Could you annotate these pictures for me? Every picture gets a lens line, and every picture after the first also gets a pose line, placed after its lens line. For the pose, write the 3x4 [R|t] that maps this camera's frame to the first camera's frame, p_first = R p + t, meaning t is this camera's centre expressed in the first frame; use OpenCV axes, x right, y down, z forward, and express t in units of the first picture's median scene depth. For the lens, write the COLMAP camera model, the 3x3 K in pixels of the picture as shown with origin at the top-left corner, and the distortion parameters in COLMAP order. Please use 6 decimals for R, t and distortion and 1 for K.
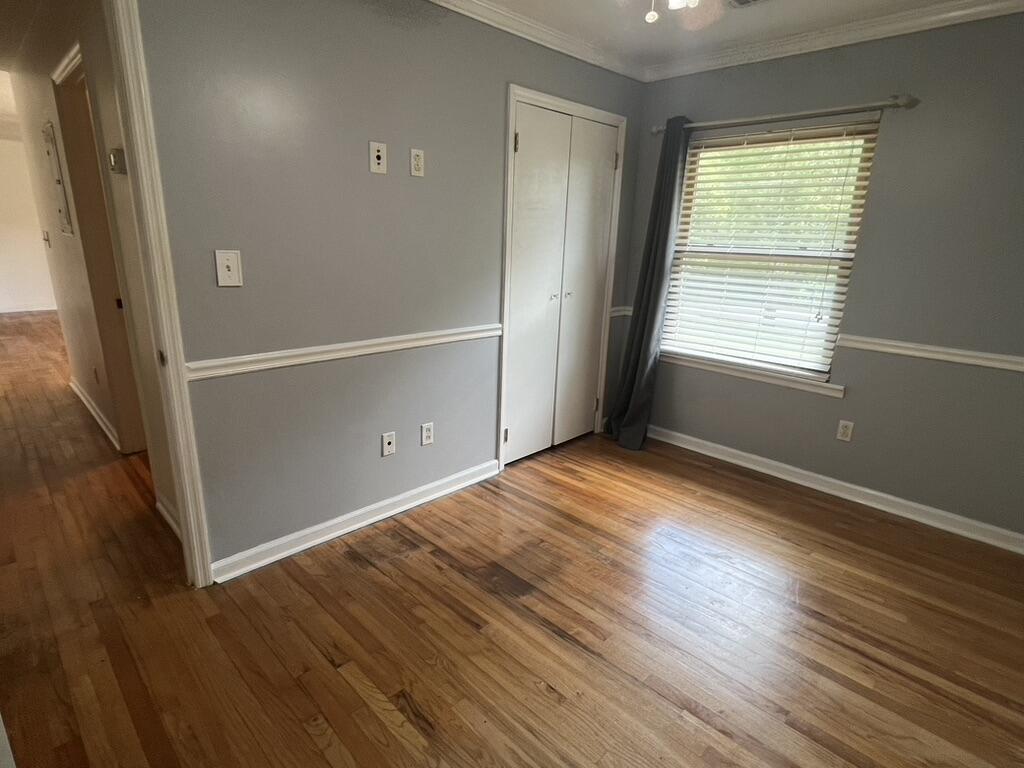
lens RADIAL K [[550.8, 0, 512.0], [0, 550.8, 384.0], [0, 0, 1]] dist [-0.004895, 0.001921]
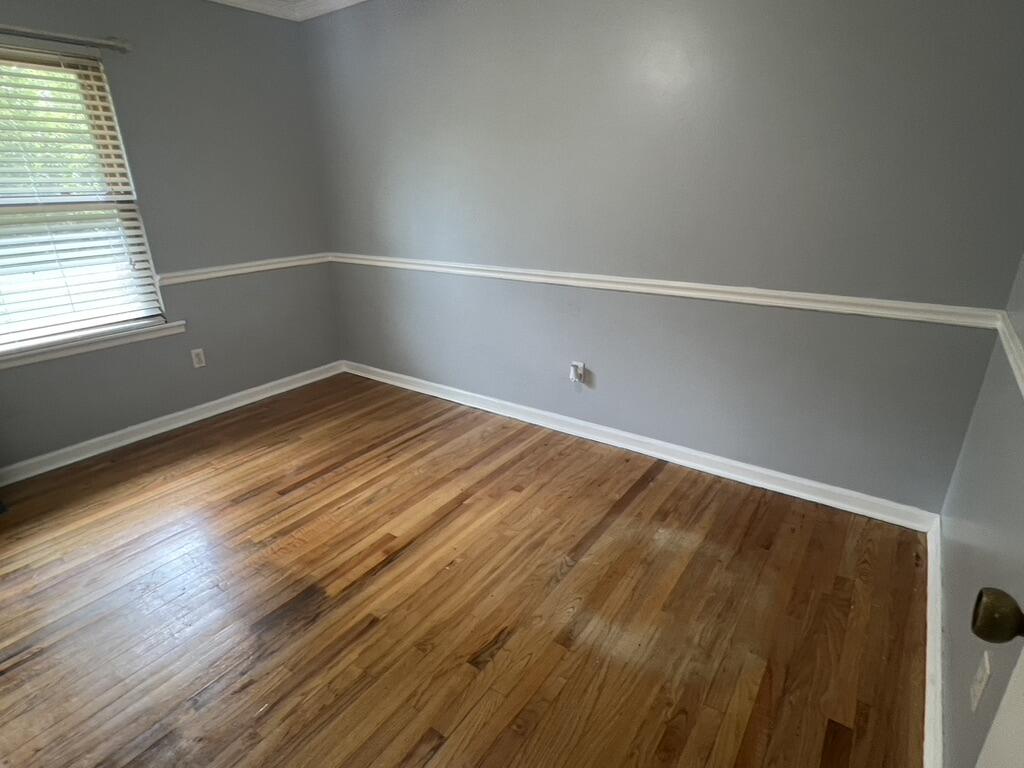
lens RADIAL K [[550.8, 0, 512.0], [0, 550.8, 384.0], [0, 0, 1]] dist [-0.004895, 0.001921]
pose [[-0.173540, -0.364320, 0.914962, -0.550637], [0.275217, 0.874102, 0.400251, -0.142744], [-0.945589, 0.321273, -0.051424, 0.489757]]
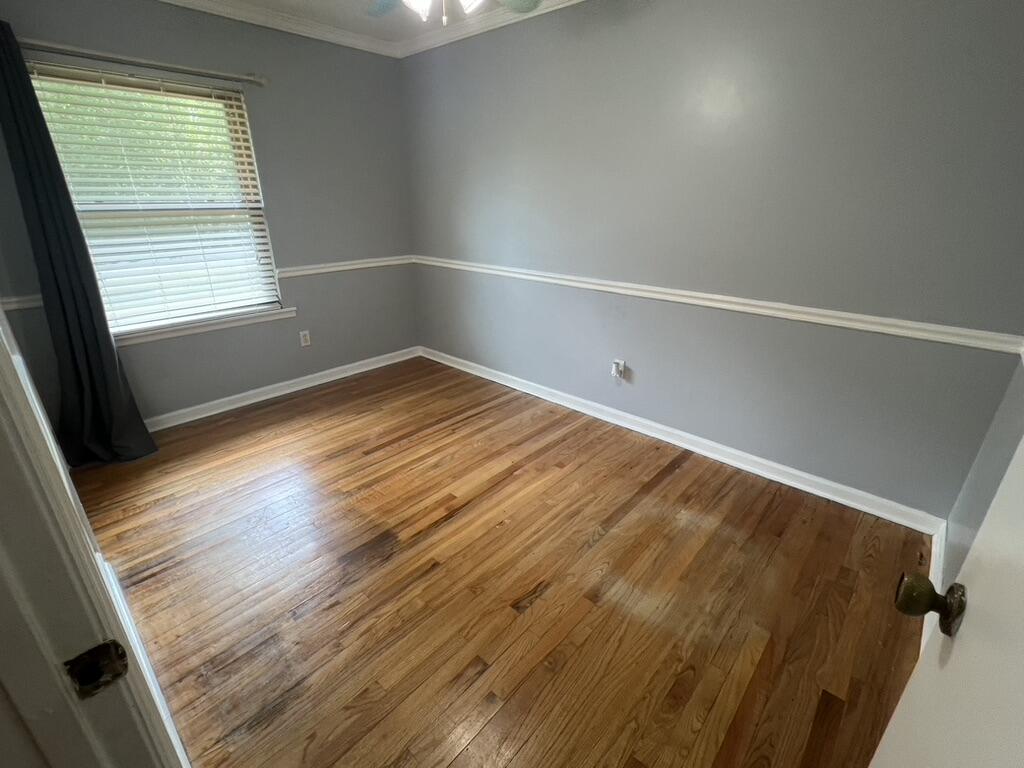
lens RADIAL K [[476.2, 0, 512.0], [0, 476.2, 384.0], [0, 0, 1]] dist [-0.003238, 0.000072]
pose [[-0.060046, -0.395248, 0.916610, -0.560557], [0.259311, 0.880564, 0.396692, -0.153462], [-0.963925, 0.261507, 0.049618, 0.492595]]
